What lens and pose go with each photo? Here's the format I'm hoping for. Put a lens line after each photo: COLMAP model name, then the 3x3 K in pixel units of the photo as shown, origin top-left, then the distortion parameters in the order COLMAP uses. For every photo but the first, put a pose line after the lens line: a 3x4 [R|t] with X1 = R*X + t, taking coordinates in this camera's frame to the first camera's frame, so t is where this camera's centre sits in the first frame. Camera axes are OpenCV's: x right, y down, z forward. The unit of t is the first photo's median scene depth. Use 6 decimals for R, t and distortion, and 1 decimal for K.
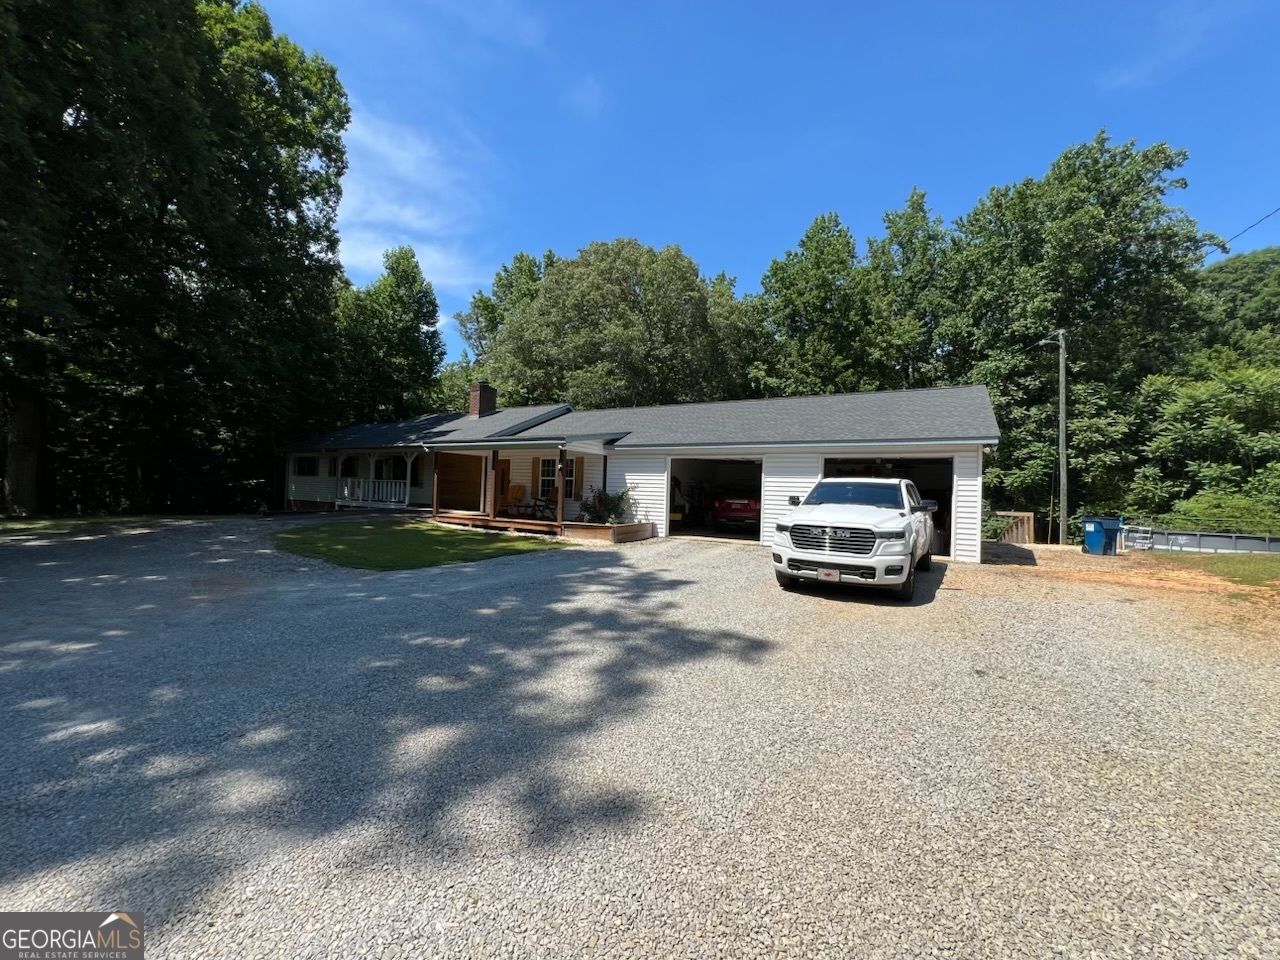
lens RADIAL K [[512.8, 0, 642.0], [0, 512.8, 481.9], [0, 0, 1]] dist [-0.001412, -0.000006]
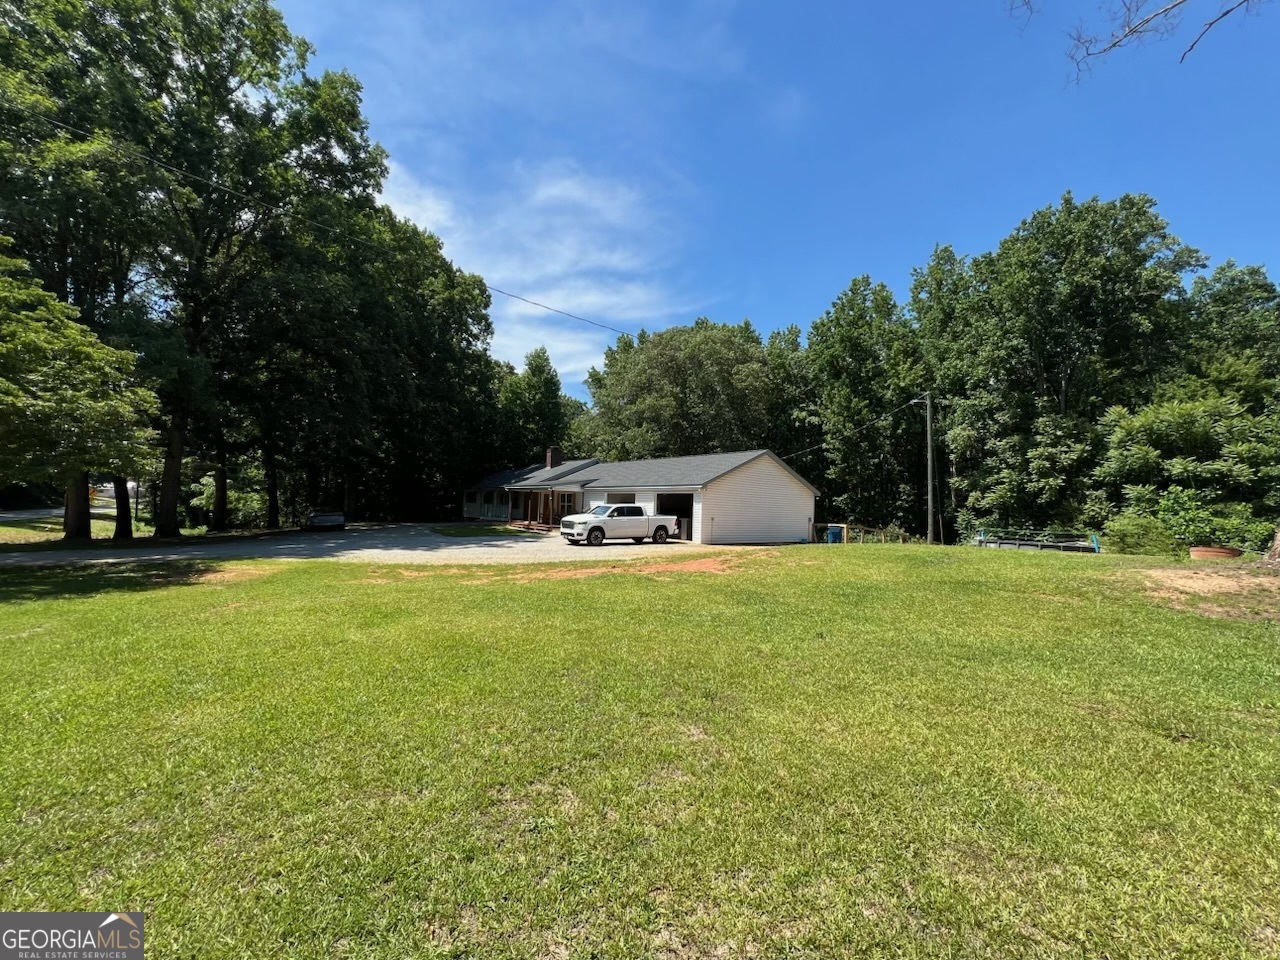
lens RADIAL K [[512.8, 0, 638.3], [0, 512.8, 480.8], [0, 0, 1]] dist [-0.001412, -0.000006]
pose [[0.941178, -0.021351, -0.337235, 0.414645], [0.005480, 0.998835, -0.047944, 0.000194], [0.337866, 0.043276, 0.940199, -0.396044]]
